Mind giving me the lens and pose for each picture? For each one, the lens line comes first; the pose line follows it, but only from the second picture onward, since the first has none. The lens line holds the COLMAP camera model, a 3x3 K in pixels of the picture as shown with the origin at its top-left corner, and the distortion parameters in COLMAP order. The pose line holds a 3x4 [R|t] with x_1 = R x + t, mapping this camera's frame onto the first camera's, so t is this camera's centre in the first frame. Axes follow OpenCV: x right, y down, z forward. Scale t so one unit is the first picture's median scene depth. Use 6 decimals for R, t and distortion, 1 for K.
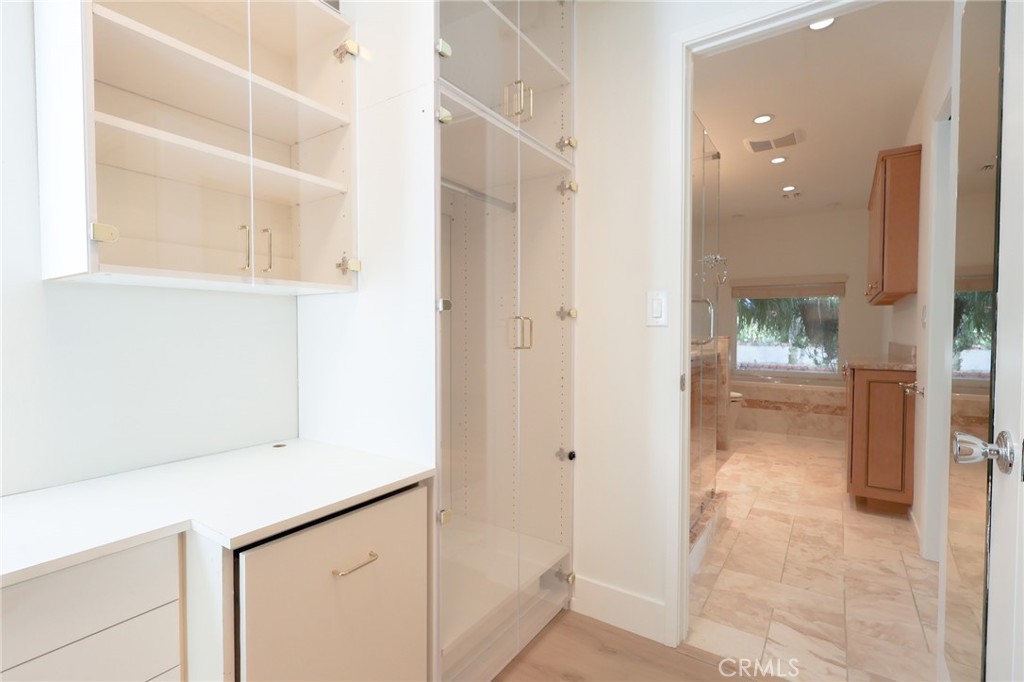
lens RADIAL K [[483.4, 0, 509.3], [0, 483.4, 341.2], [0, 0, 1]] dist [-0.000080, 0.000067]
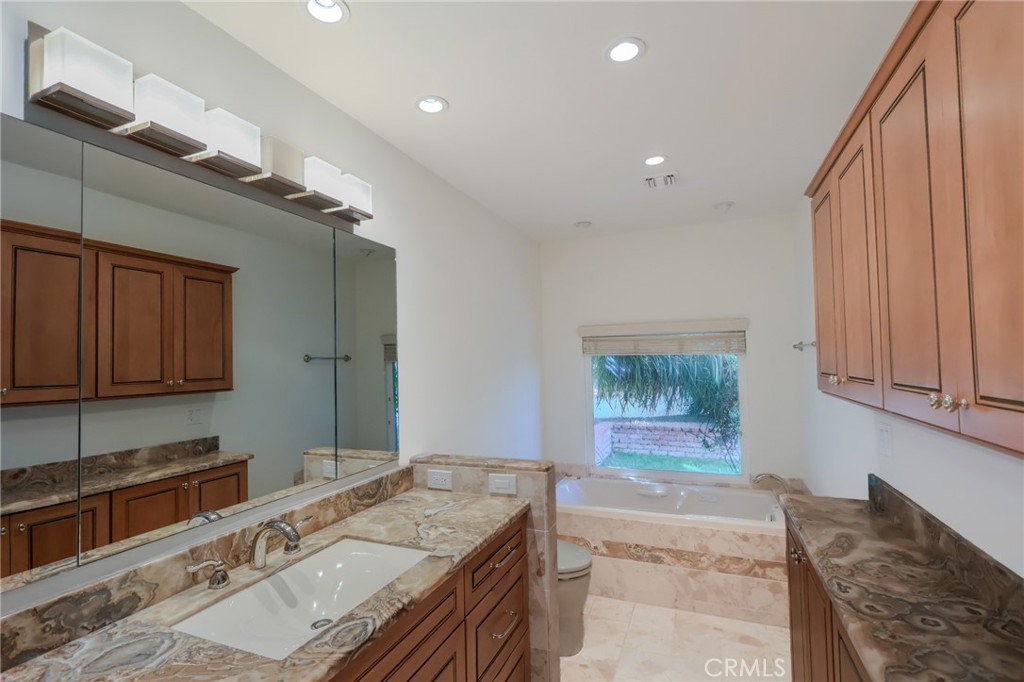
lens RADIAL K [[483.4, 0, 509.3], [0, 483.4, 341.2], [0, 0, 1]] dist [-0.000080, 0.000067]
pose [[0.977407, -0.016328, 0.210733, 0.284768], [0.029859, 0.997680, -0.061188, -0.085272], [-0.209245, 0.066097, 0.975627, 0.490788]]
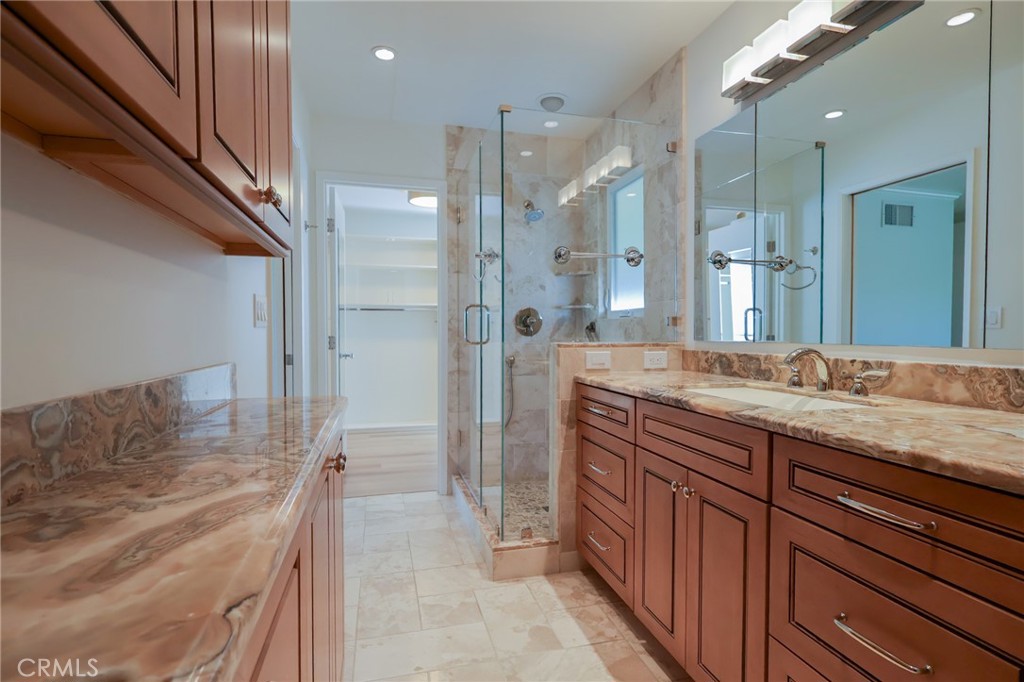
lens RADIAL K [[483.4, 0, 509.3], [0, 483.4, 341.2], [0, 0, 1]] dist [-0.000080, 0.000067]
pose [[-0.653846, 0.015169, -0.756475, 0.550337], [-0.020913, 0.999055, 0.038109, -0.021167], [0.756338, 0.040738, -0.652911, 0.826248]]
